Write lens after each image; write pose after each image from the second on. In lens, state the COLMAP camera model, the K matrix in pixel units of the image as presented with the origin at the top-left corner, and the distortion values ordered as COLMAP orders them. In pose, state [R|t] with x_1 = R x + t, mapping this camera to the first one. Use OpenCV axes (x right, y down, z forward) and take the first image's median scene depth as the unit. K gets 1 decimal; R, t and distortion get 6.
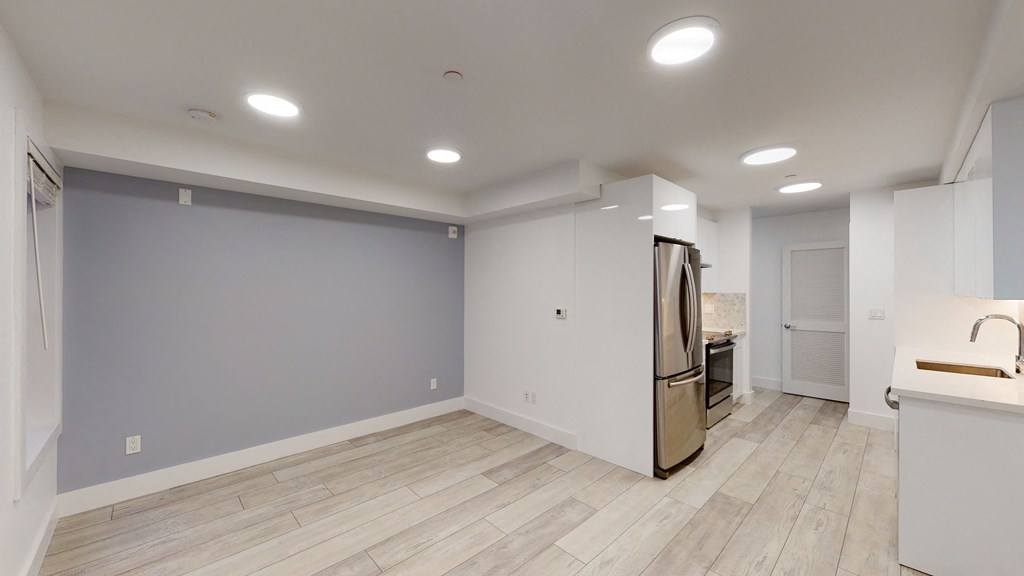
lens RADIAL K [[373.7, 0, 510.3], [0, 373.7, 289.5], [0, 0, 1]] dist [-0.000918, 0.000045]
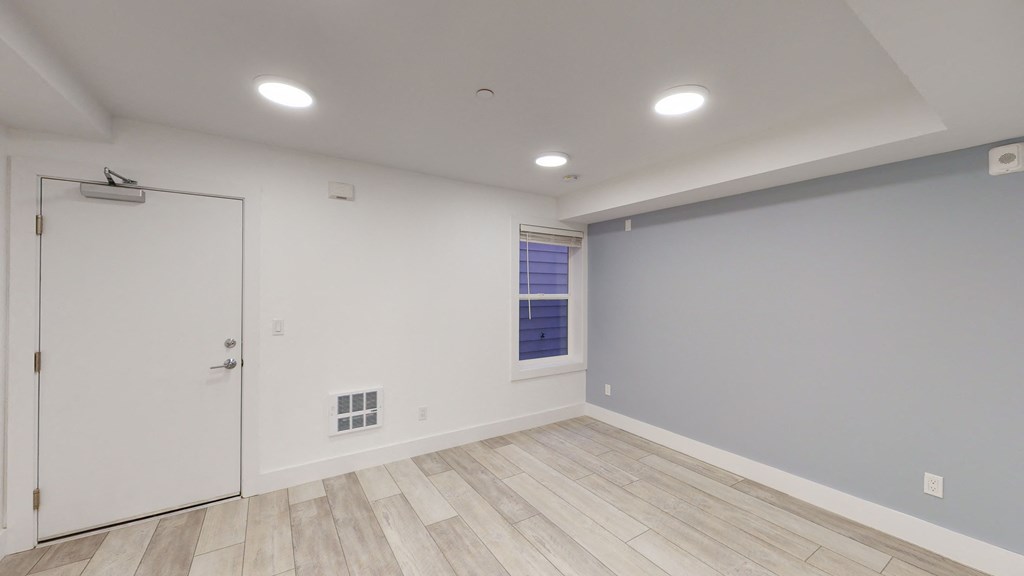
lens RADIAL K [[373.7, 0, 513.7], [0, 373.7, 289.0], [0, 0, 1]] dist [-0.000918, 0.000045]
pose [[-0.178358, -0.006211, -0.983946, 0.574686], [-0.004611, 0.999974, -0.005476, -0.000170], [0.983955, 0.003560, -0.178382, 0.822720]]
